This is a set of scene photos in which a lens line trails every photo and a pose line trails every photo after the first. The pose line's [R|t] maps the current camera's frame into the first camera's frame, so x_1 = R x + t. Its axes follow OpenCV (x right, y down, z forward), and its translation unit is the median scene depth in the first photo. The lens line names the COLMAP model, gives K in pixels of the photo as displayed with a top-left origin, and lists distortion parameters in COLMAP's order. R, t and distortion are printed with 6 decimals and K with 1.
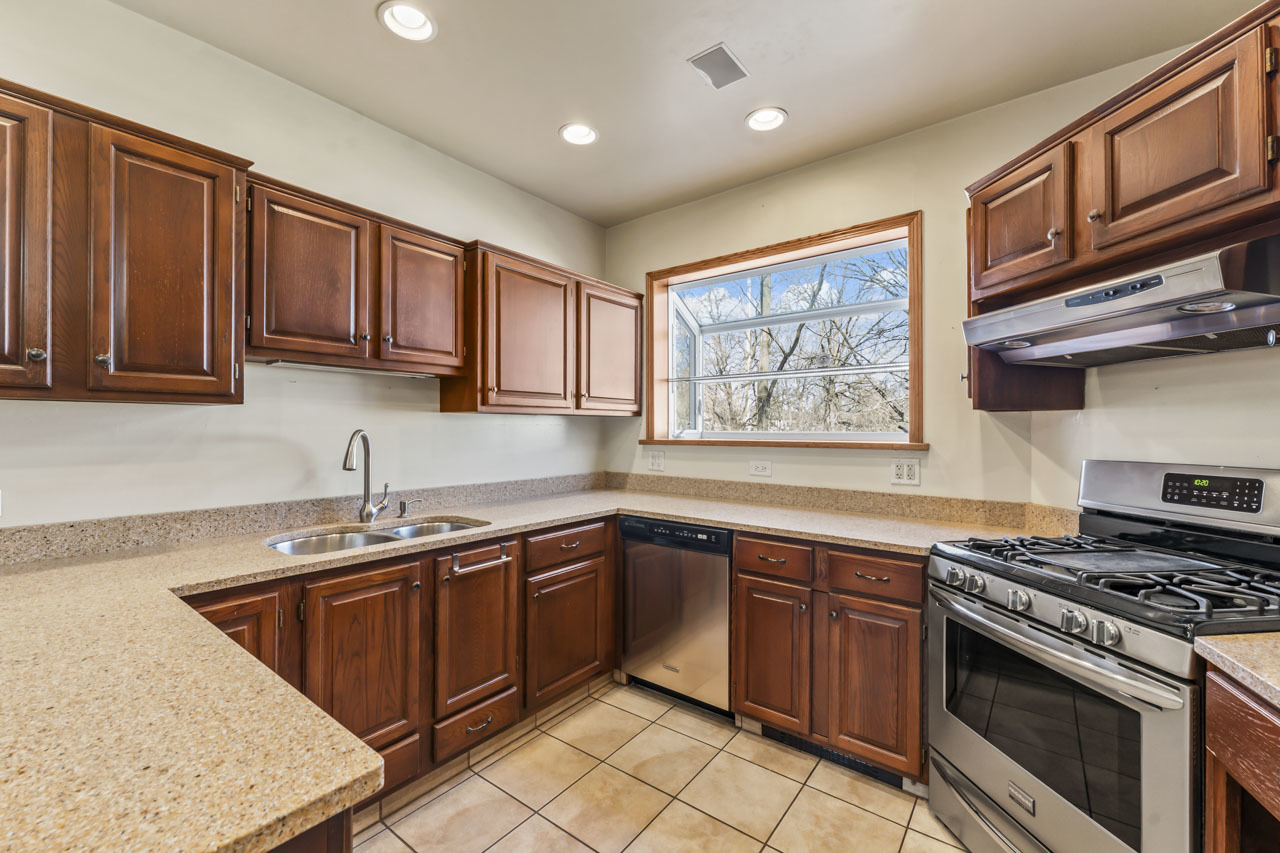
lens RADIAL K [[518.1, 0, 629.2], [0, 518.1, 429.3], [0, 0, 1]] dist [-0.004012, 0.000532]
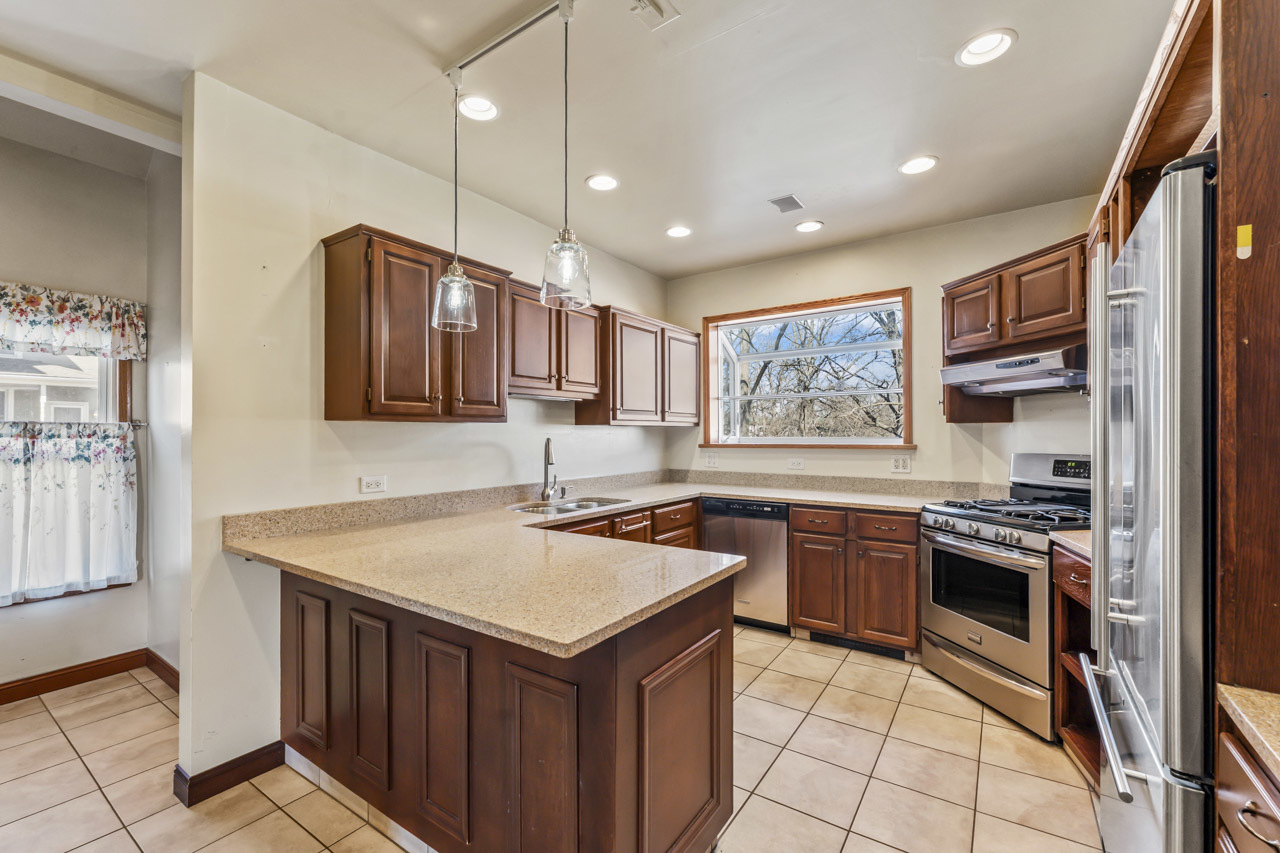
lens RADIAL K [[518.1, 0, 631.2], [0, 518.1, 436.9], [0, 0, 1]] dist [-0.004012, 0.000532]
pose [[0.998888, -0.007070, 0.046620, -0.359810], [0.006954, 0.999972, 0.002639, -0.004684], [-0.046637, -0.002312, 0.998909, -0.519050]]
